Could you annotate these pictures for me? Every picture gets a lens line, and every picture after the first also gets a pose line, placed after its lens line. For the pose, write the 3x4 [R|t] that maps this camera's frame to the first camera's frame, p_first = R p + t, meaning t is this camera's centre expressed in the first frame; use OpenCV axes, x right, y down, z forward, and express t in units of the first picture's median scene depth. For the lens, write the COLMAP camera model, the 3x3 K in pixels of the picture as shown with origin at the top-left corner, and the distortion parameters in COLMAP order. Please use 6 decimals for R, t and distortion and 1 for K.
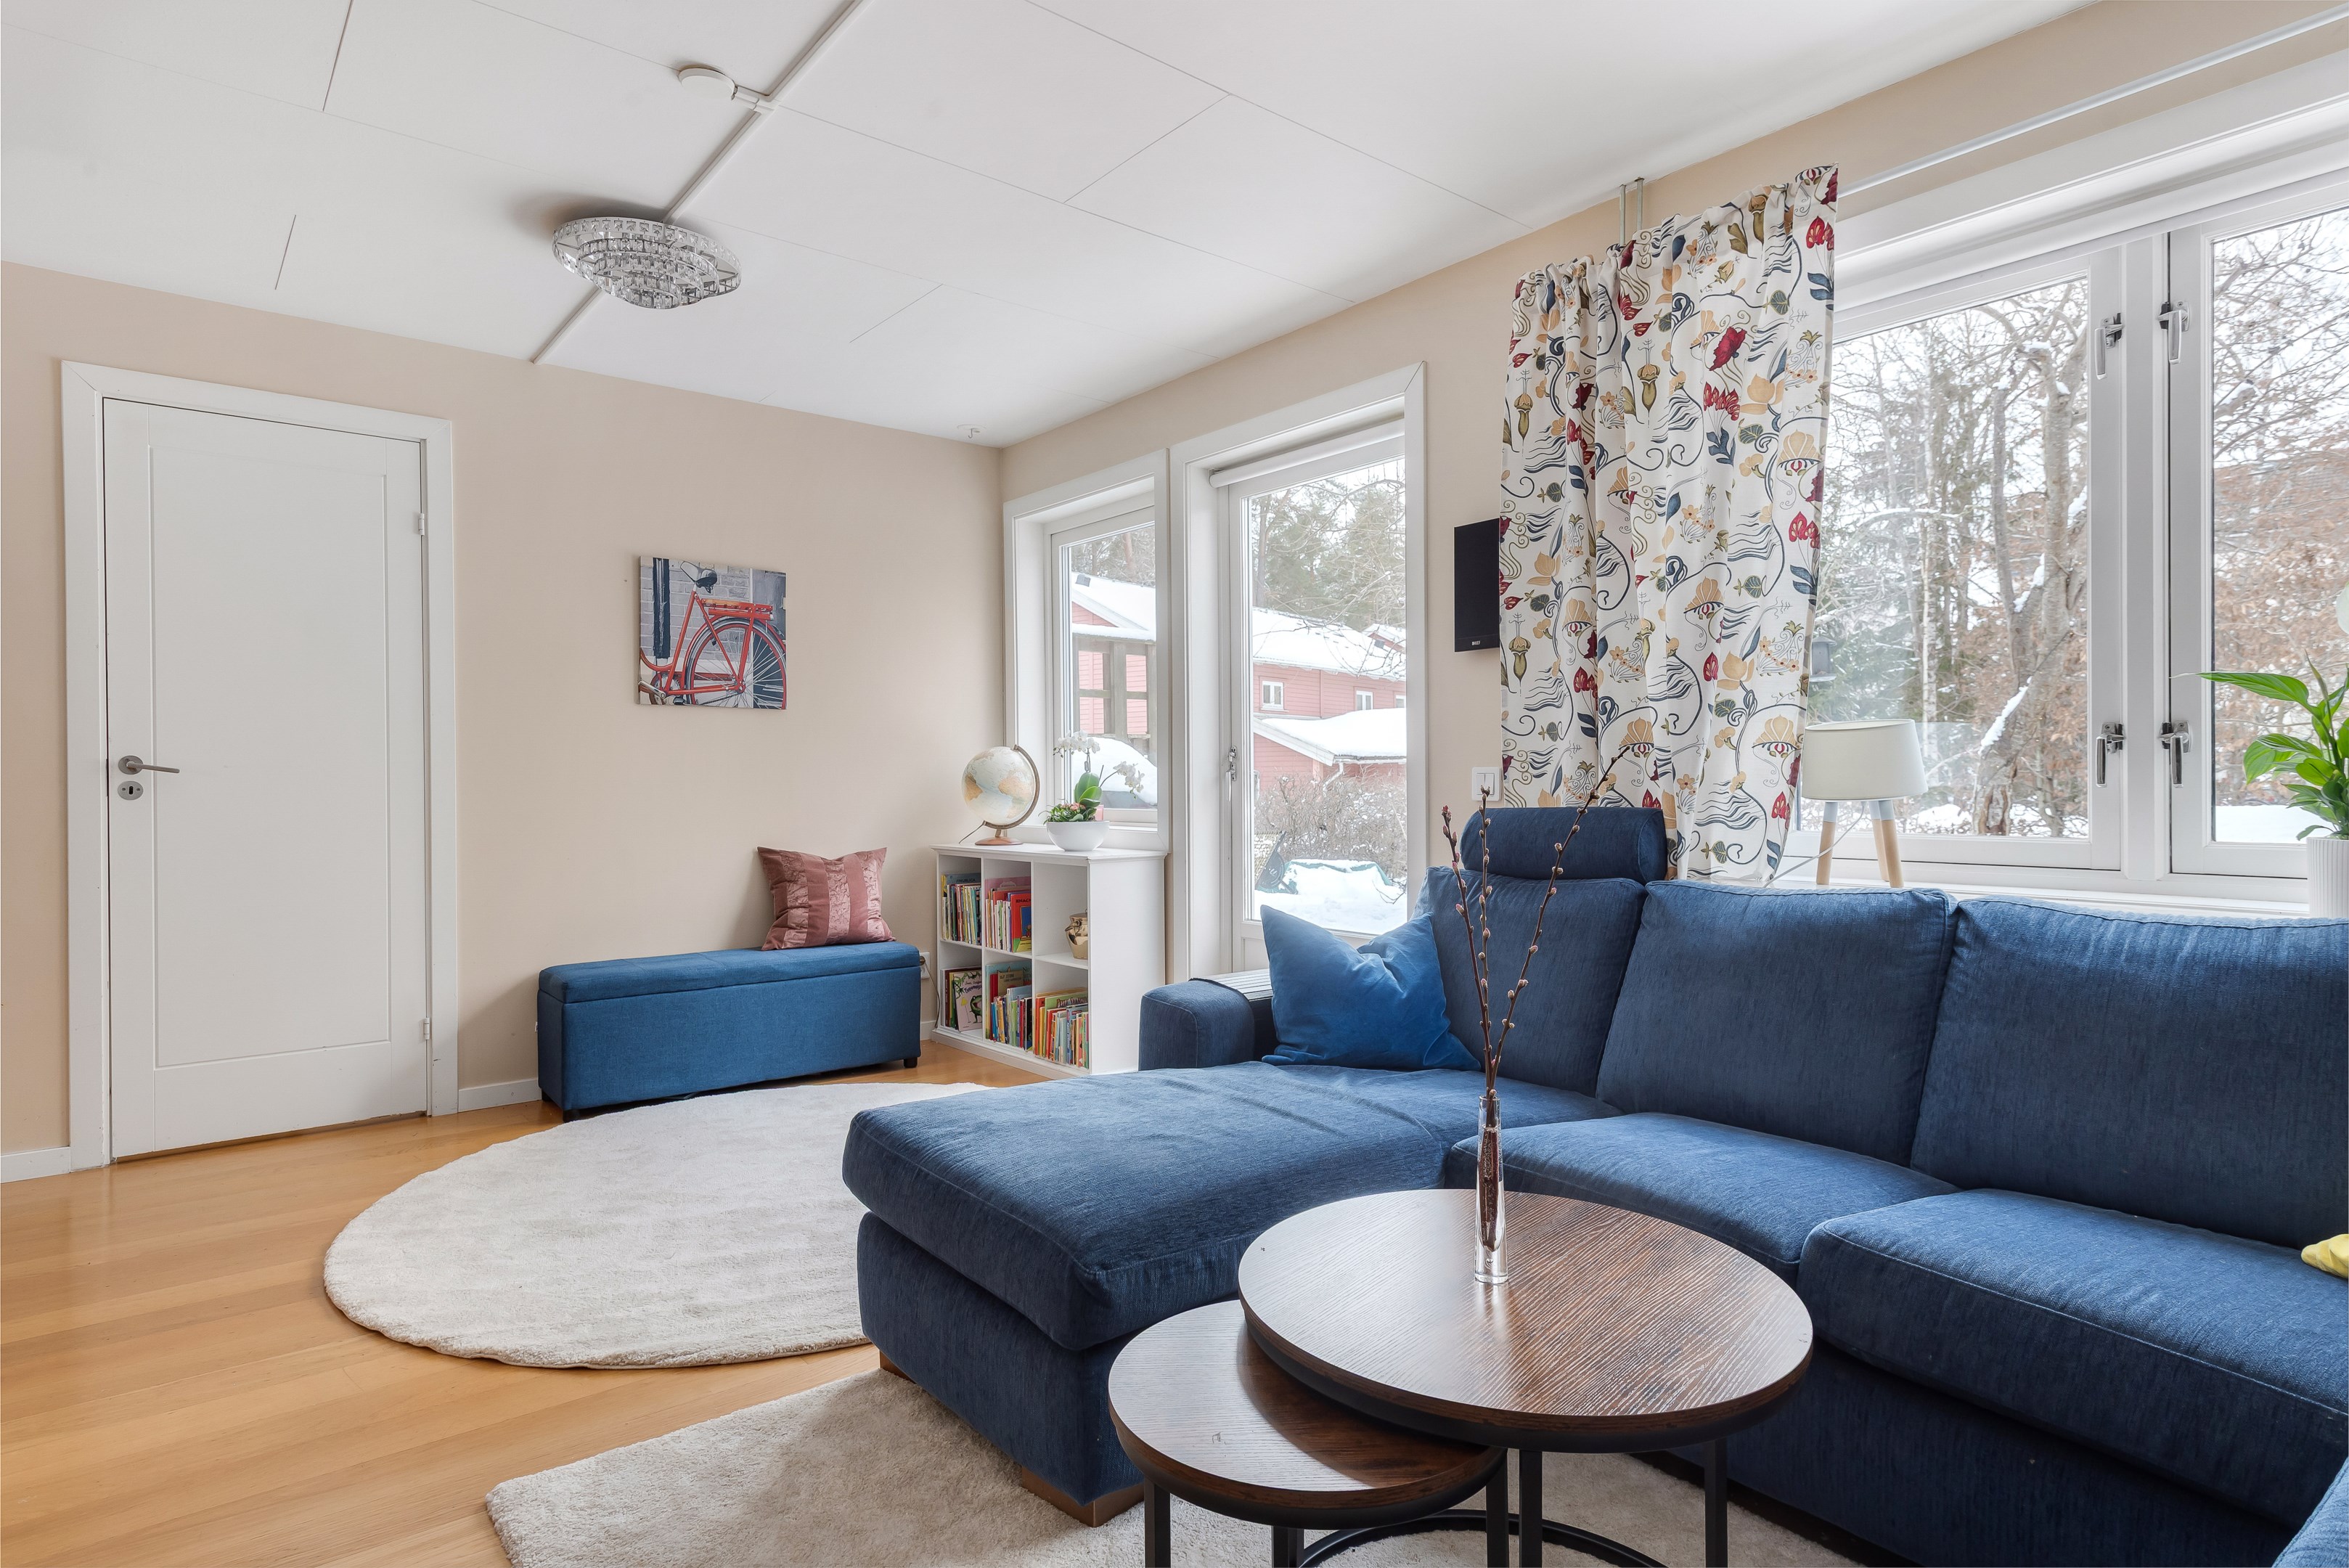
lens RADIAL K [[1260.4, 0, 1174.5], [0, 1260.4, 784.0], [0, 0, 1]] dist [0.020150, 0.000019]
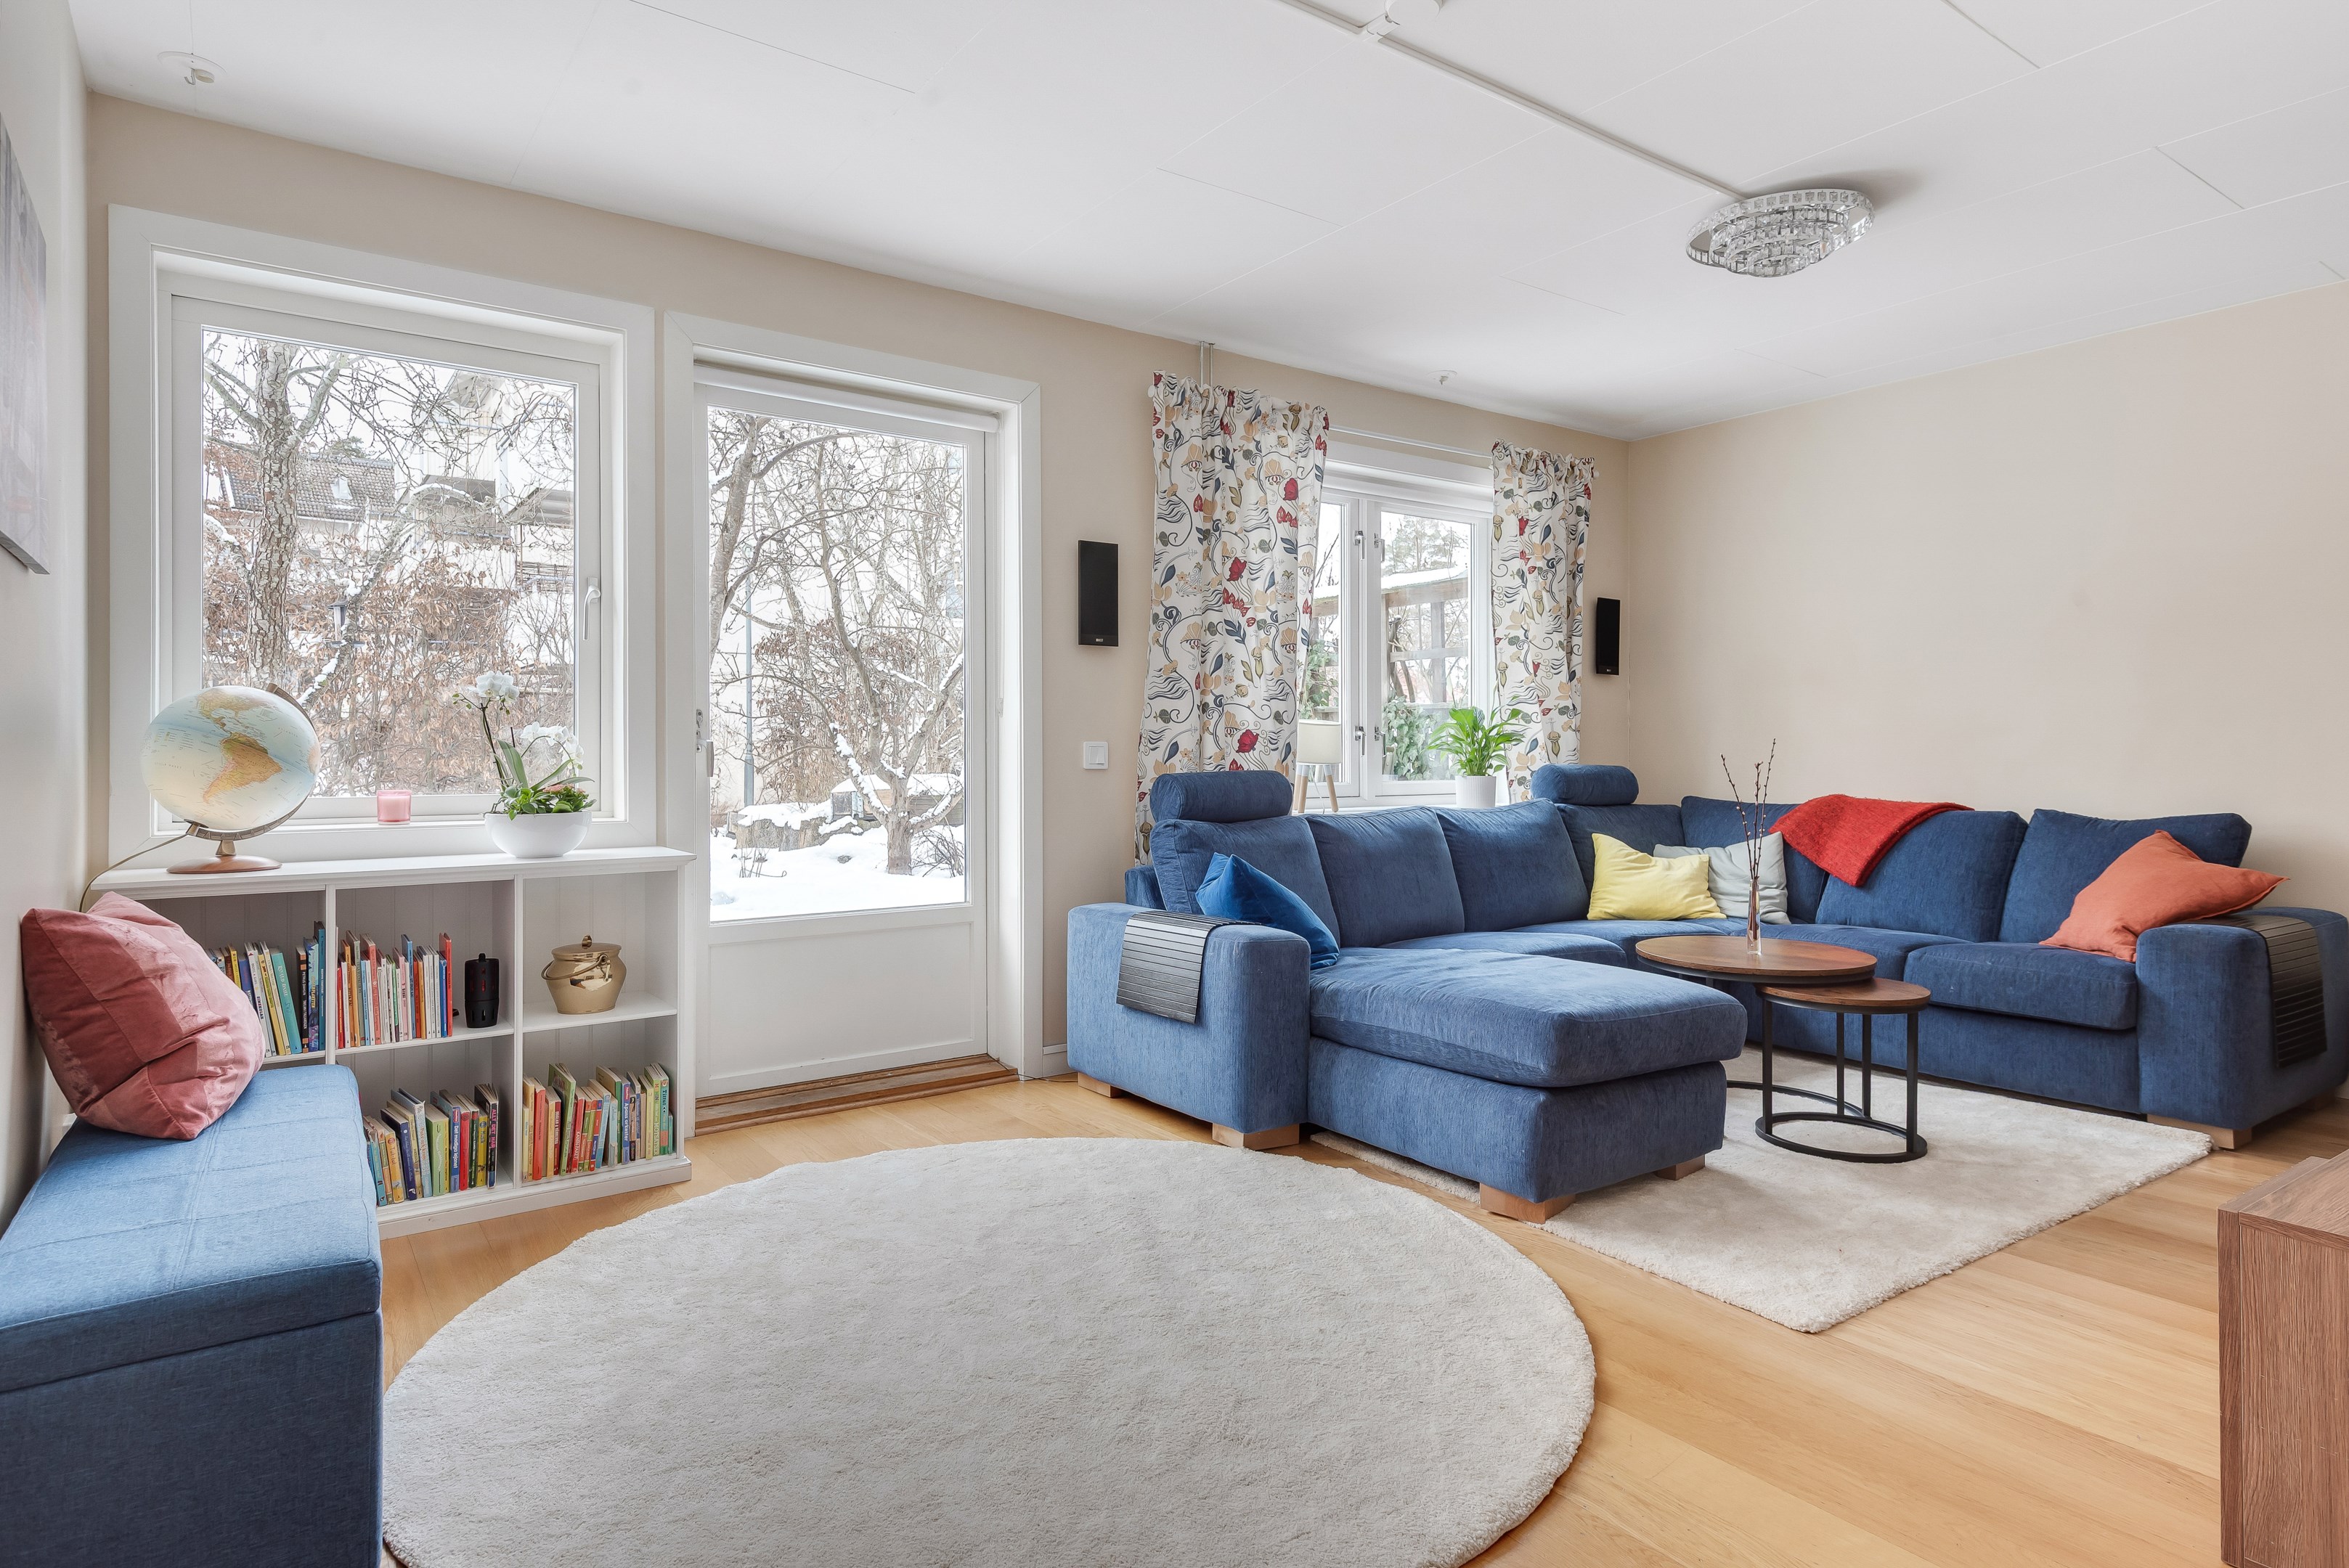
lens RADIAL K [[1286.0, 0, 1171.3], [0, 1286.0, 748.5], [0, 0, 1]] dist [0.003597, -0.001015]
pose [[0.068633, -0.000730, 0.997642, -1.100270], [-0.001708, 0.999998, 0.000849, -0.008402], [-0.997640, -0.001762, 0.068632, 0.919894]]
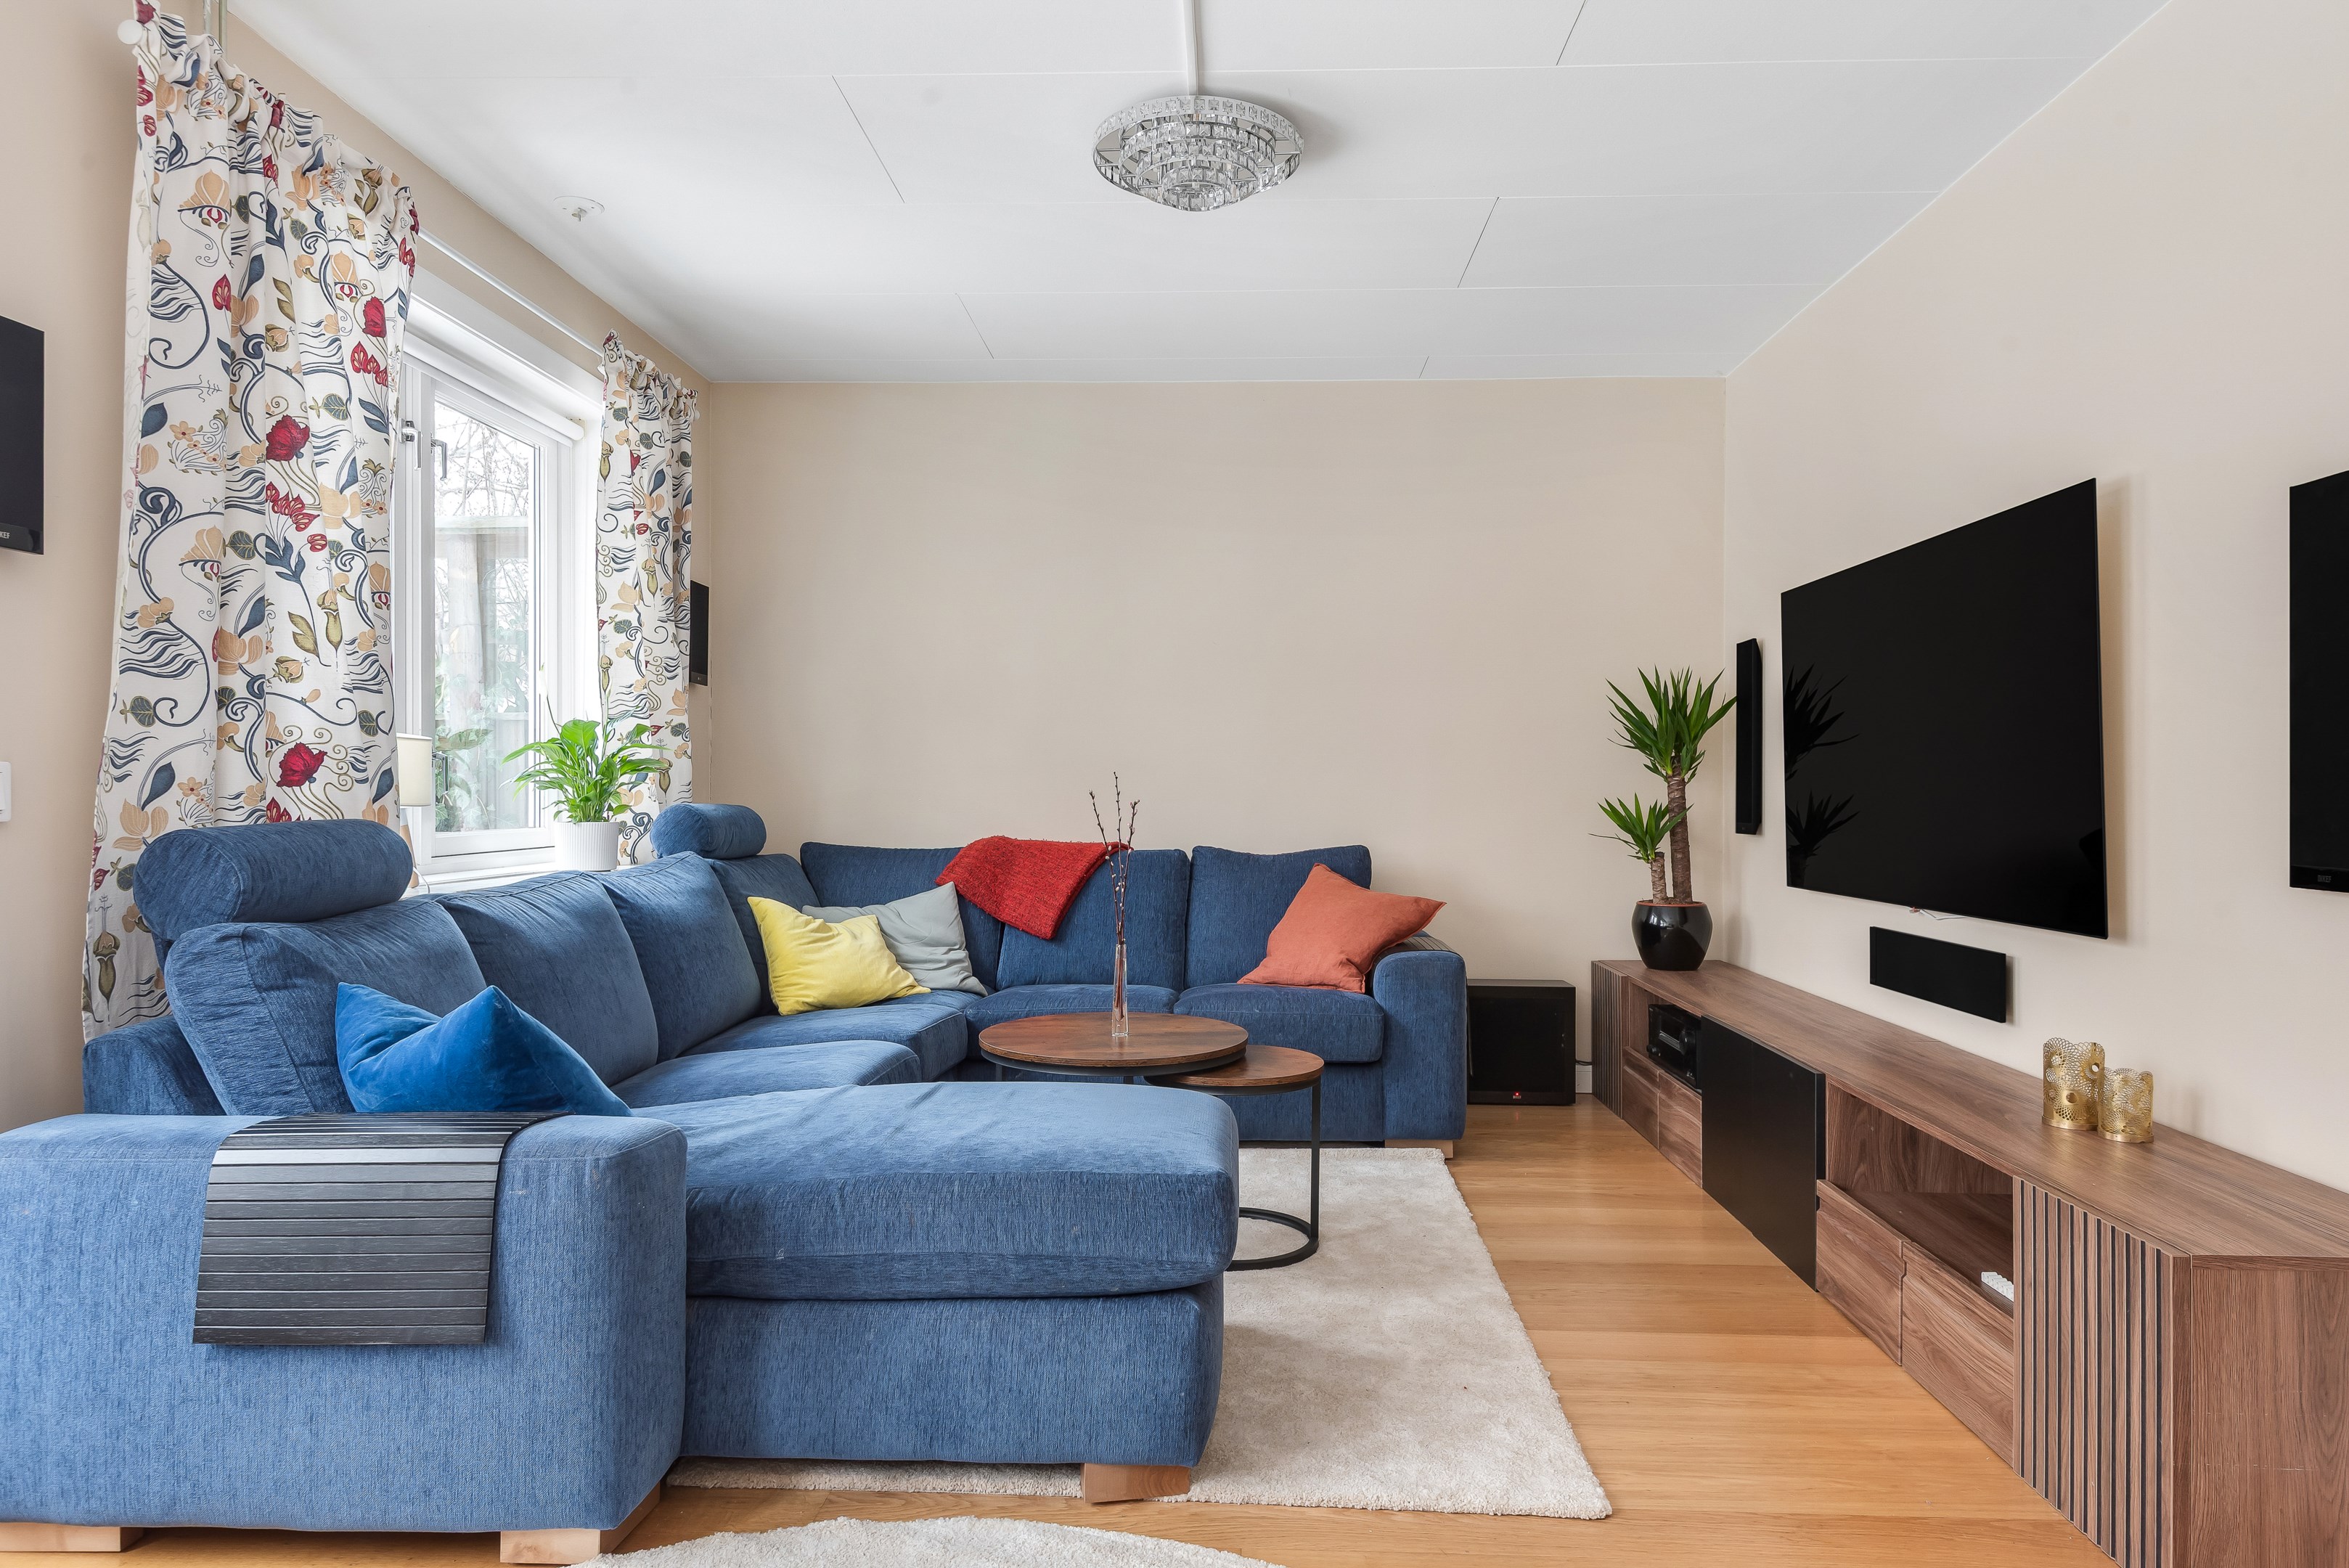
lens RADIAL K [[1400.4, 0, 1174.5], [0, 1400.4, 784.0], [0, 0, 1]] dist [0.042159, -0.039267]
pose [[-0.753542, -0.004420, 0.657385, -0.605387], [-0.007791, 0.999967, -0.002208, -0.006248], [-0.657353, -0.006785, -0.753552, 1.231384]]
